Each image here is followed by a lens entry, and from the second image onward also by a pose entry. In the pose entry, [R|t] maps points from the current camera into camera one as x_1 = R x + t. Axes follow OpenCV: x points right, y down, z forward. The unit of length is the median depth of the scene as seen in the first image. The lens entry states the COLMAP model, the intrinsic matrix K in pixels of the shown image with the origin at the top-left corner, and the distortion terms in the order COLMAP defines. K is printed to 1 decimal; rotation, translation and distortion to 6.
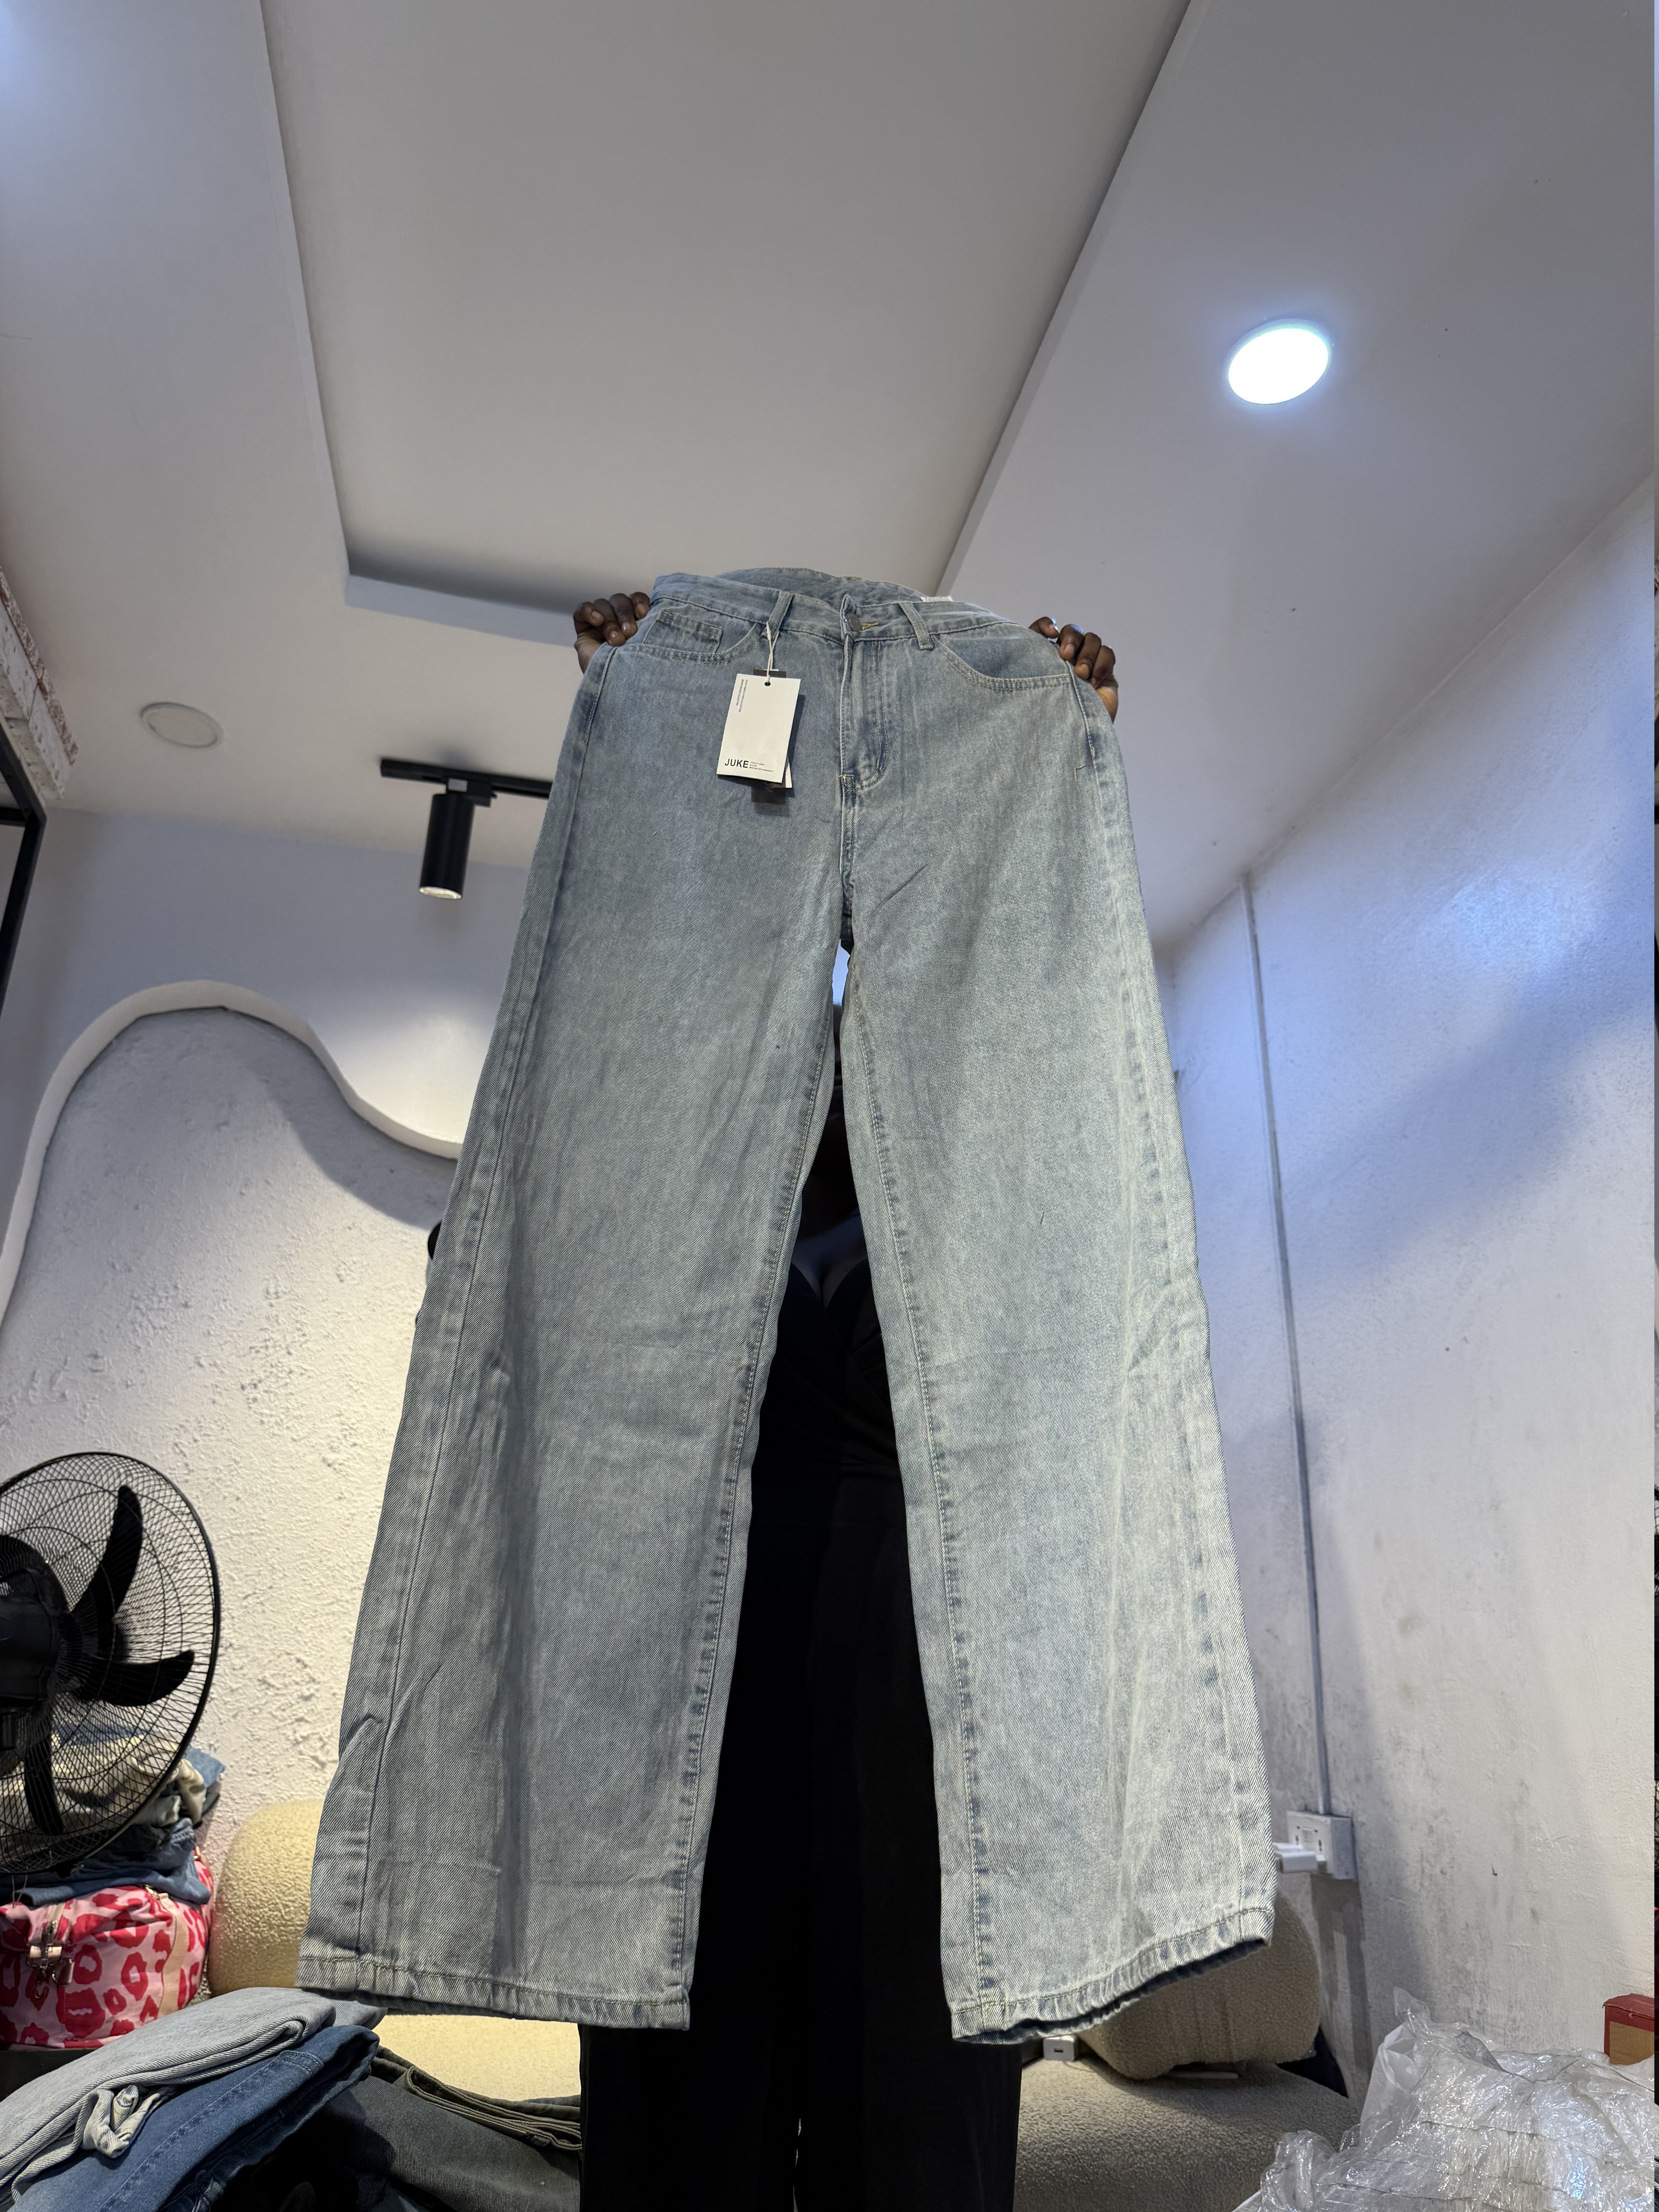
lens RADIAL K [[1583.2, 0, 831.2], [0, 1583.2, 1111.1], [0, 0, 1]] dist [-0.002128, -0.008984]
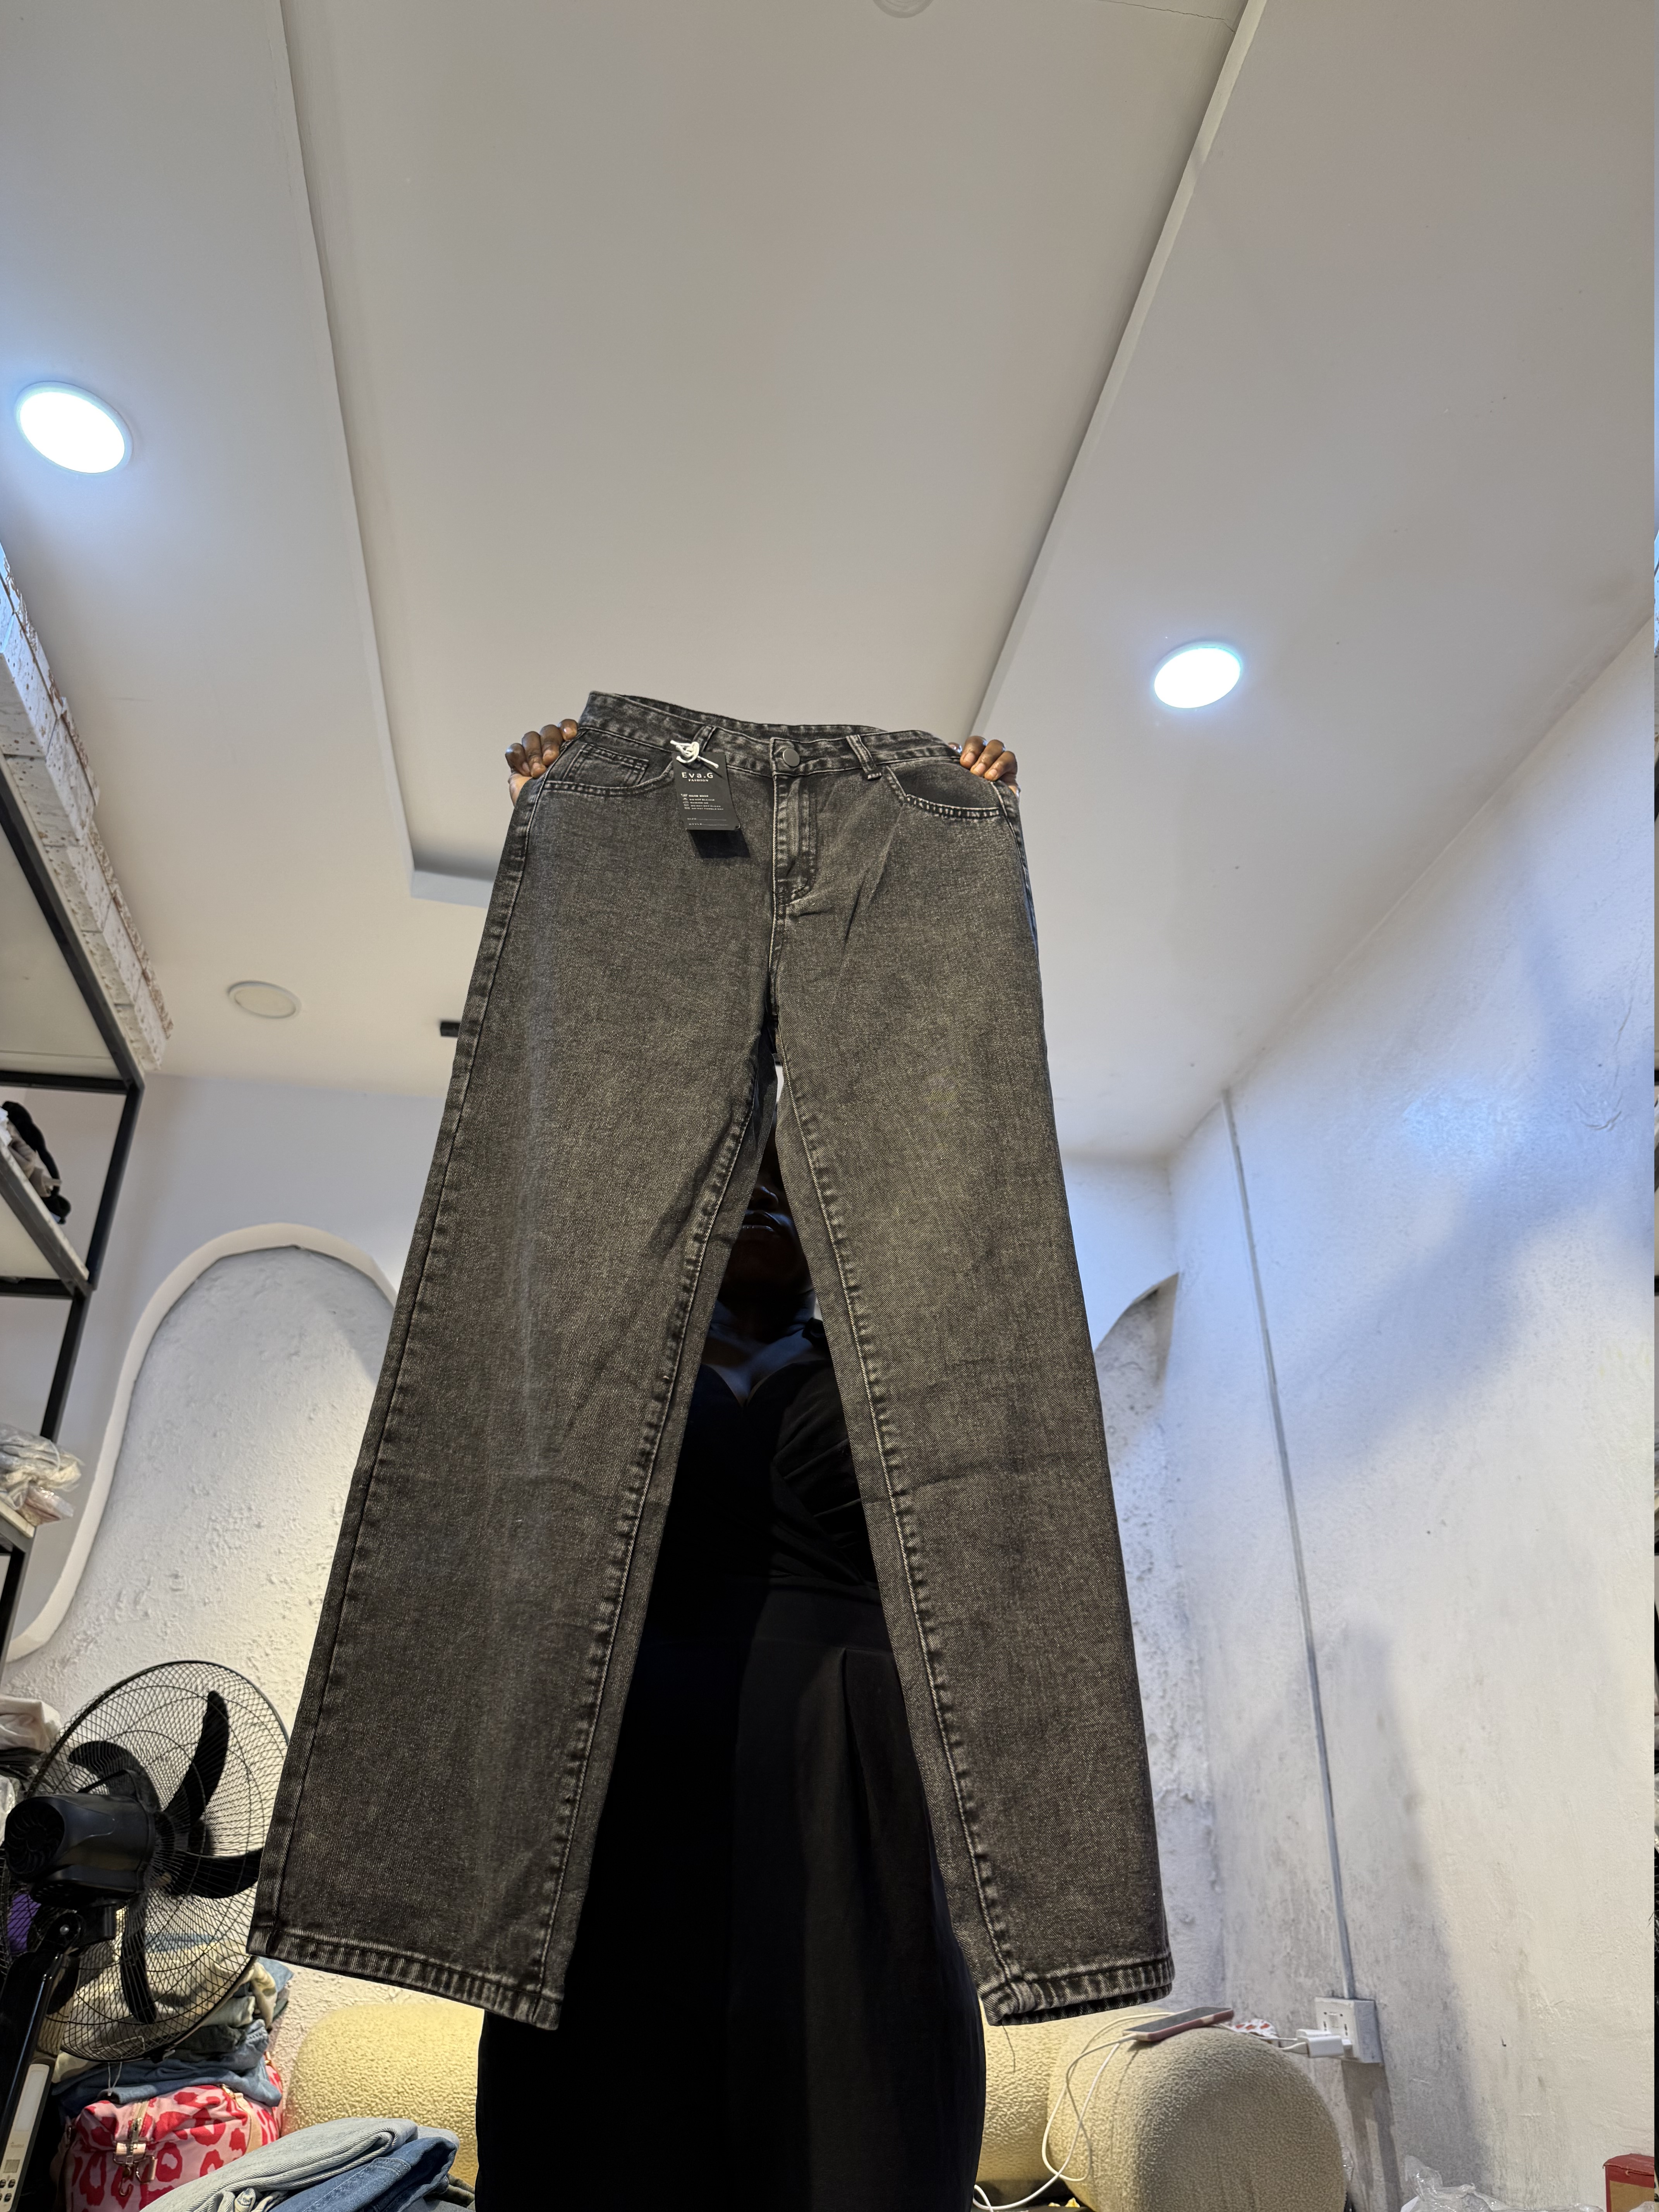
lens RADIAL K [[1583.7, 0, 817.9], [0, 1583.7, 1116.9], [0, 0, 1]] dist [-0.003219, -0.009253]
pose [[0.998831, -0.036311, -0.031909, 0.022061], [0.032040, 0.991582, -0.125453, -0.007614], [0.036196, 0.124284, 0.991586, -0.116270]]
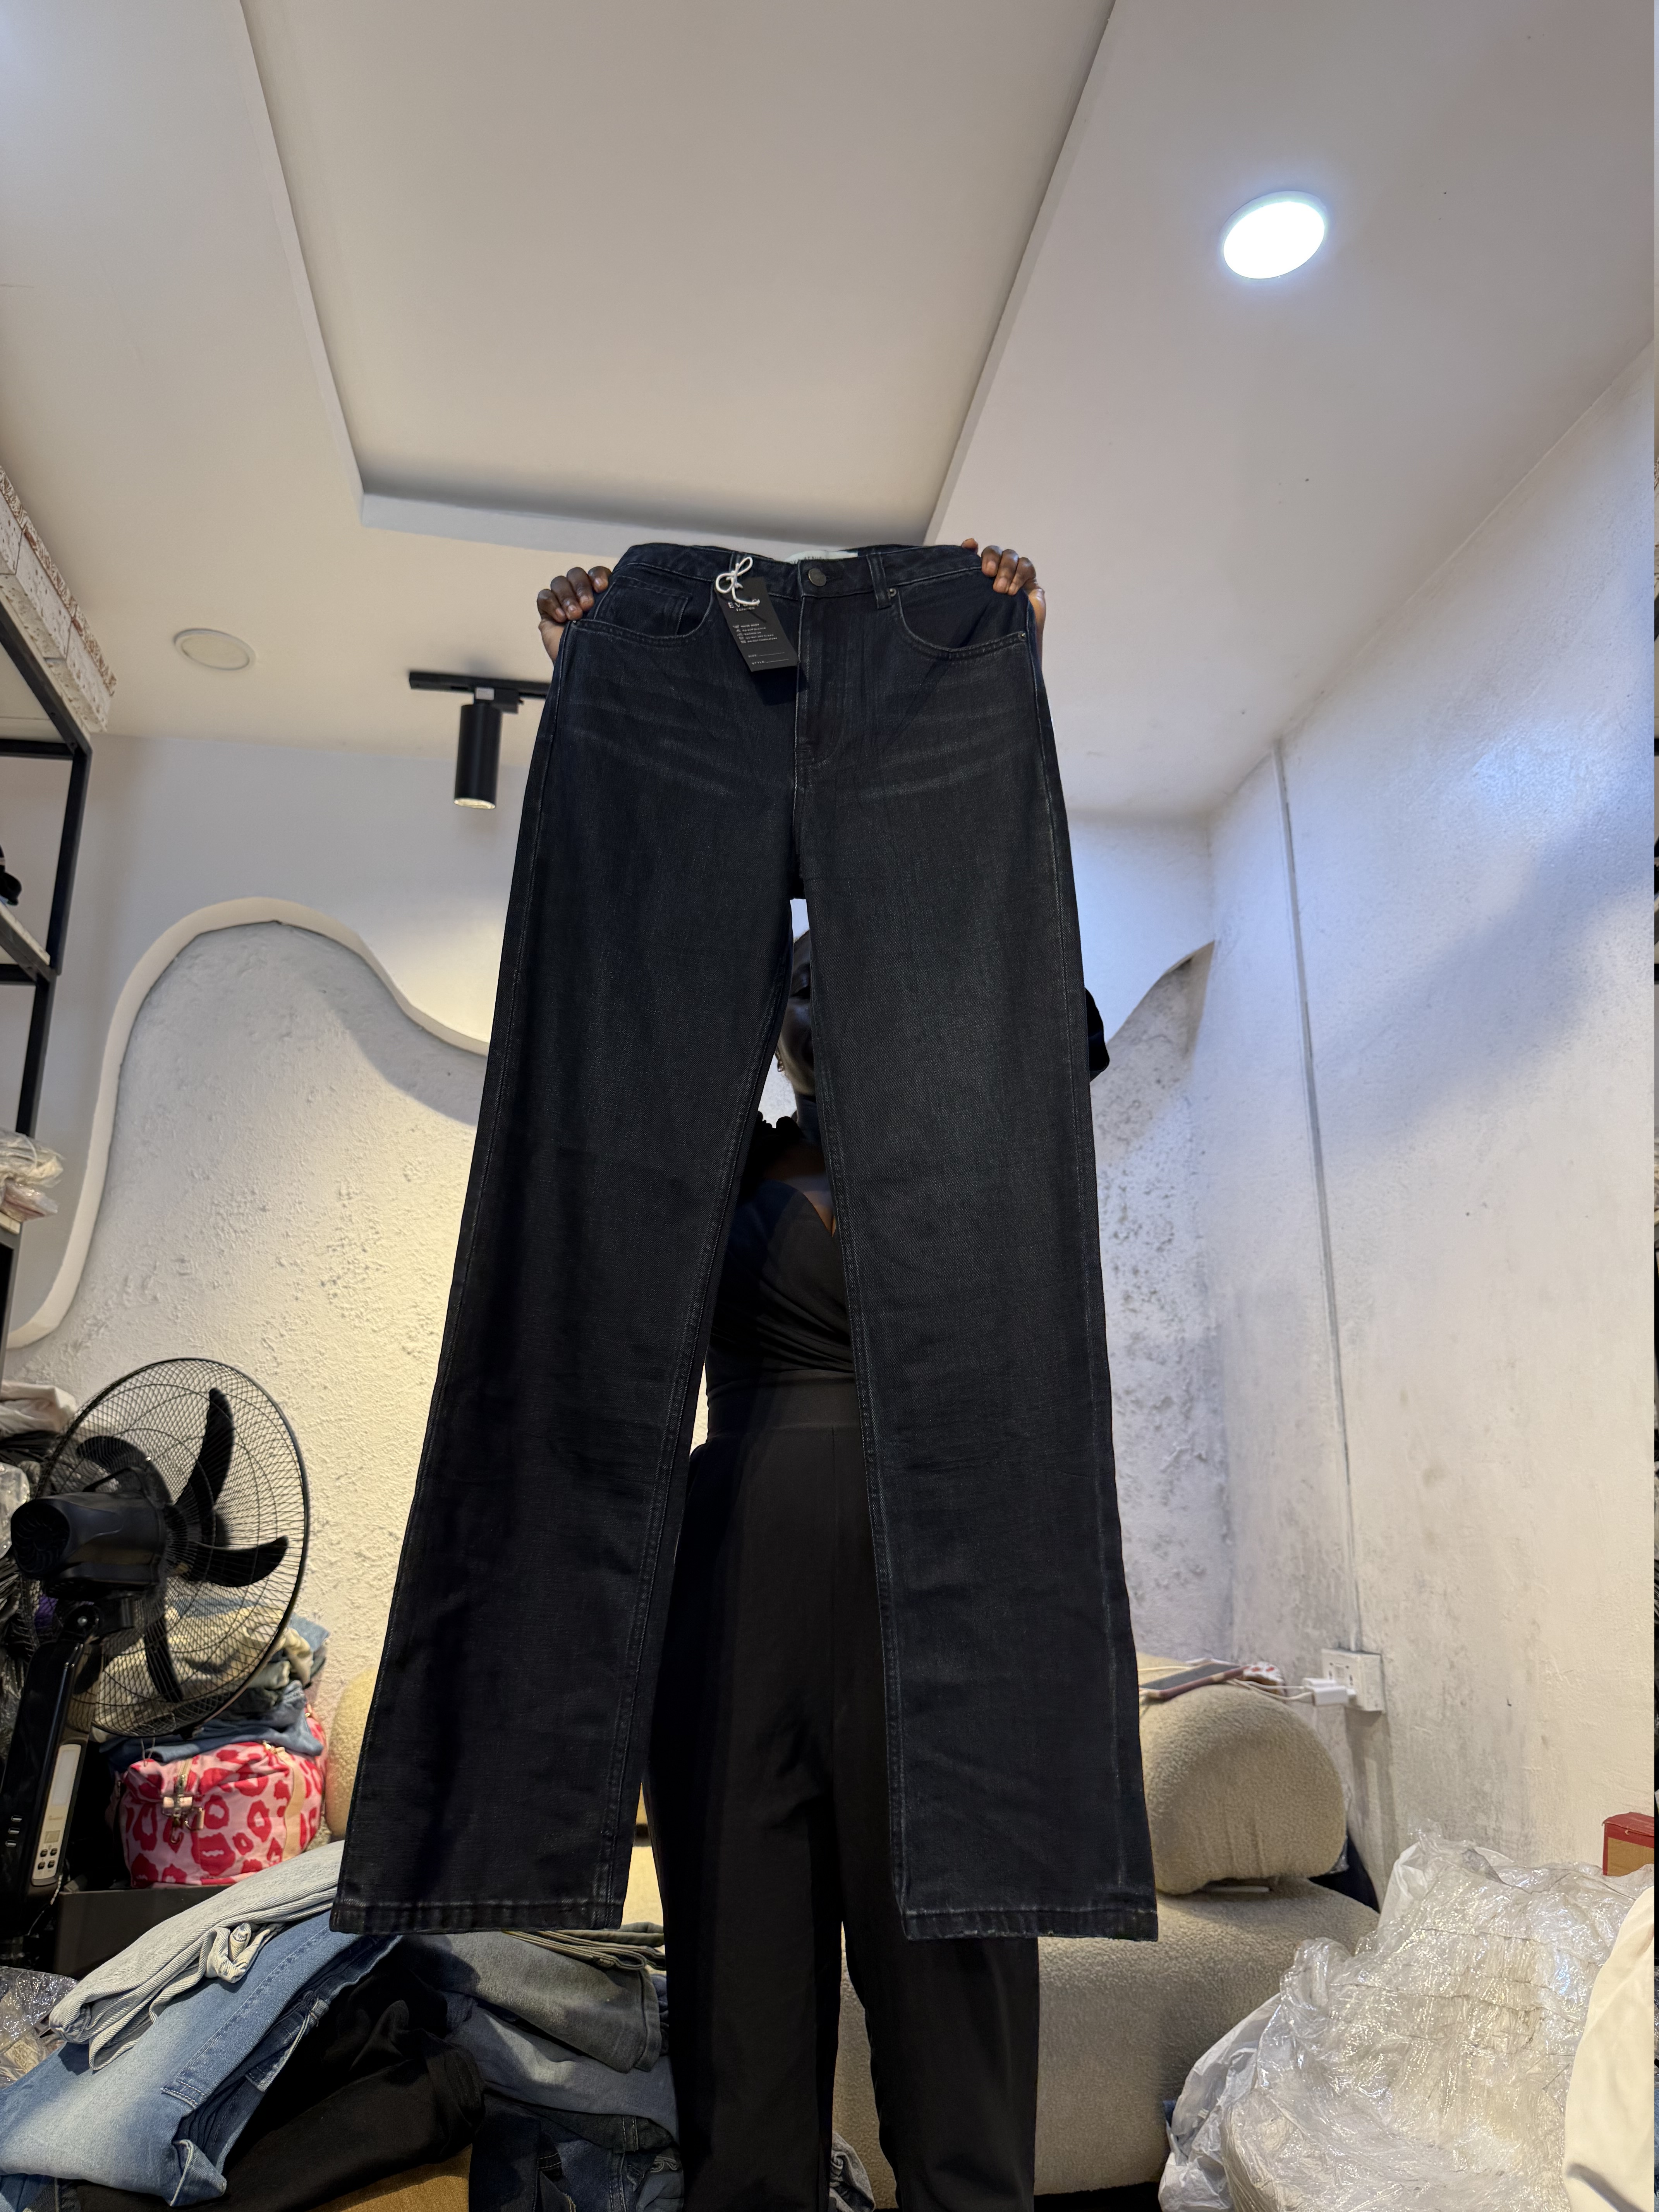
lens RADIAL K [[1585.3, 0, 837.1], [0, 1585.3, 1118.8], [0, 0, 1]] dist [-0.004908, -0.005981]
pose [[0.998325, -0.038418, -0.043266, 0.028156], [0.042386, 0.994584, 0.094895, -0.027360], [0.039386, -0.096570, 0.994547, -0.035592]]
